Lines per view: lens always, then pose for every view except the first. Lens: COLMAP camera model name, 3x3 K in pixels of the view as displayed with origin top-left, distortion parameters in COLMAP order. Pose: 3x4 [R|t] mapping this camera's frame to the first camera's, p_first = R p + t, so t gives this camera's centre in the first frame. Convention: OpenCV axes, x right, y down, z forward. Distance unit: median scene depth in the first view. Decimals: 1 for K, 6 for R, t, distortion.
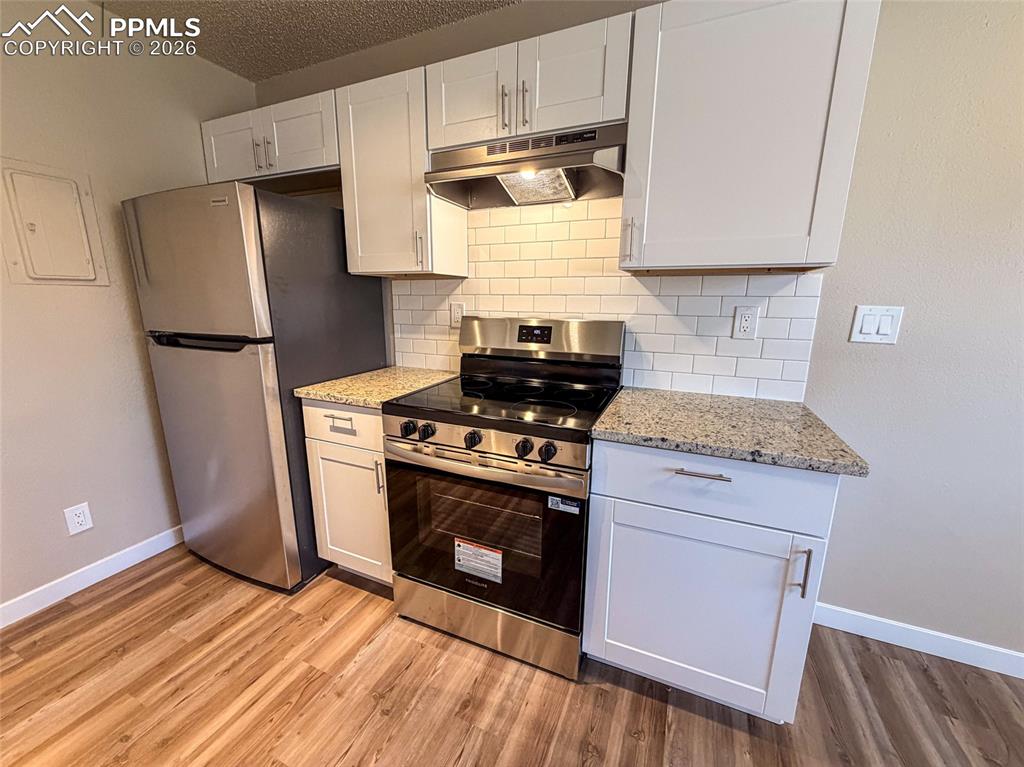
lens RADIAL K [[408.7, 0, 509.6], [0, 408.7, 384.5], [0, 0, 1]] dist [0.000648, 0.000069]
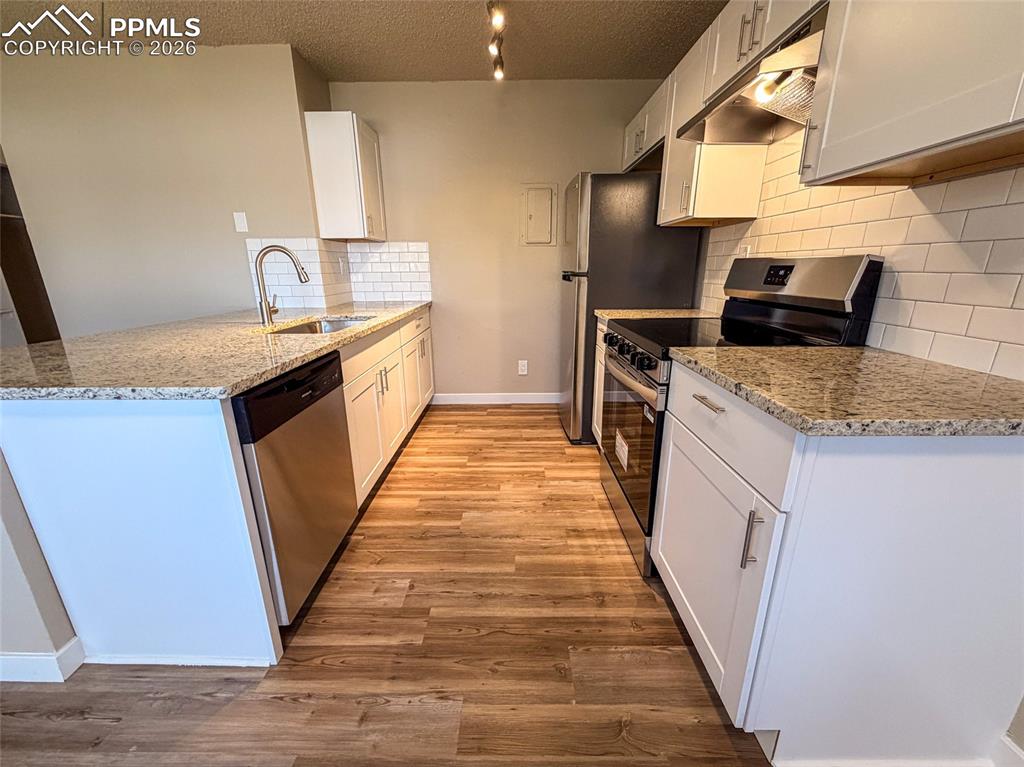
lens RADIAL K [[406.5, 0, 510.3], [0, 406.5, 386.1], [0, 0, 1]] dist [-0.001699, -0.000402]
pose [[0.399001, 0.249016, -0.882491, 0.771169], [-0.185390, 0.964451, 0.188323, 0.061740], [0.898014, 0.088464, 0.430981, 0.119862]]
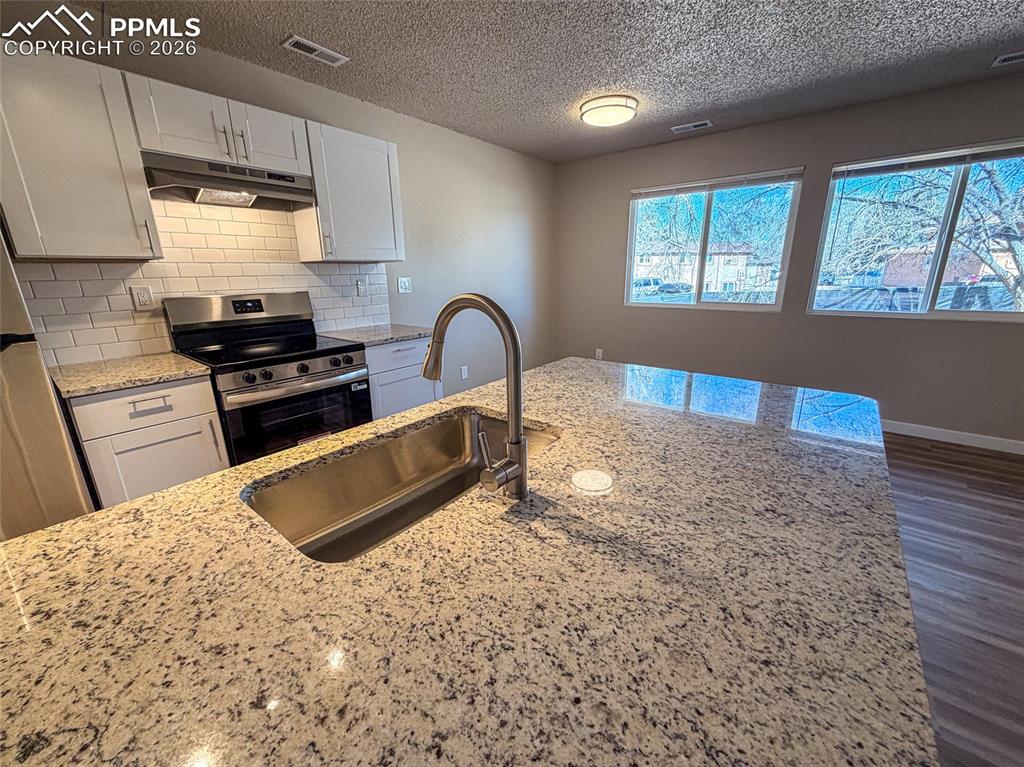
lens RADIAL K [[408.7, 0, 509.6], [0, 408.7, 384.5], [0, 0, 1]] dist [0.000648, 0.000069]
pose [[0.260945, -0.269432, 0.926992, -1.167056], [0.218299, 0.951856, 0.215209, 0.022540], [-0.940347, 0.146204, 0.307199, -0.203655]]
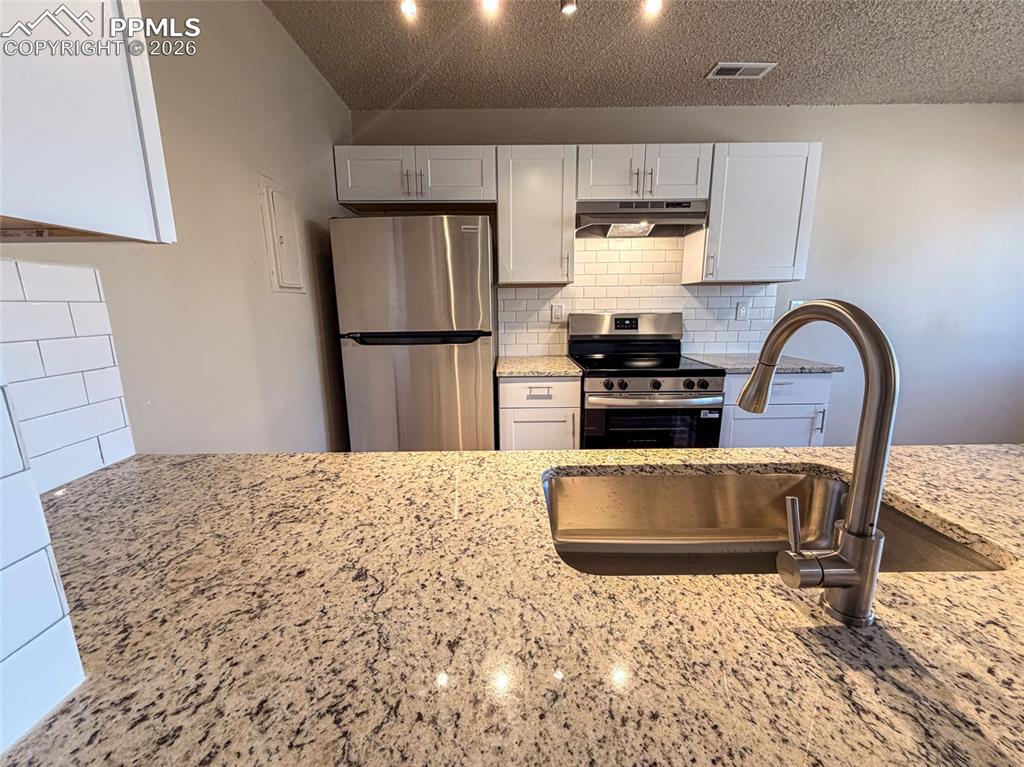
lens RADIAL K [[408.7, 0, 509.6], [0, 408.7, 384.5], [0, 0, 1]] dist [0.000648, 0.000069]
pose [[0.912701, -0.094833, 0.397472, -1.083572], [0.100848, 0.994885, 0.005797, 0.054790], [-0.395989, 0.034793, 0.917596, -0.232110]]
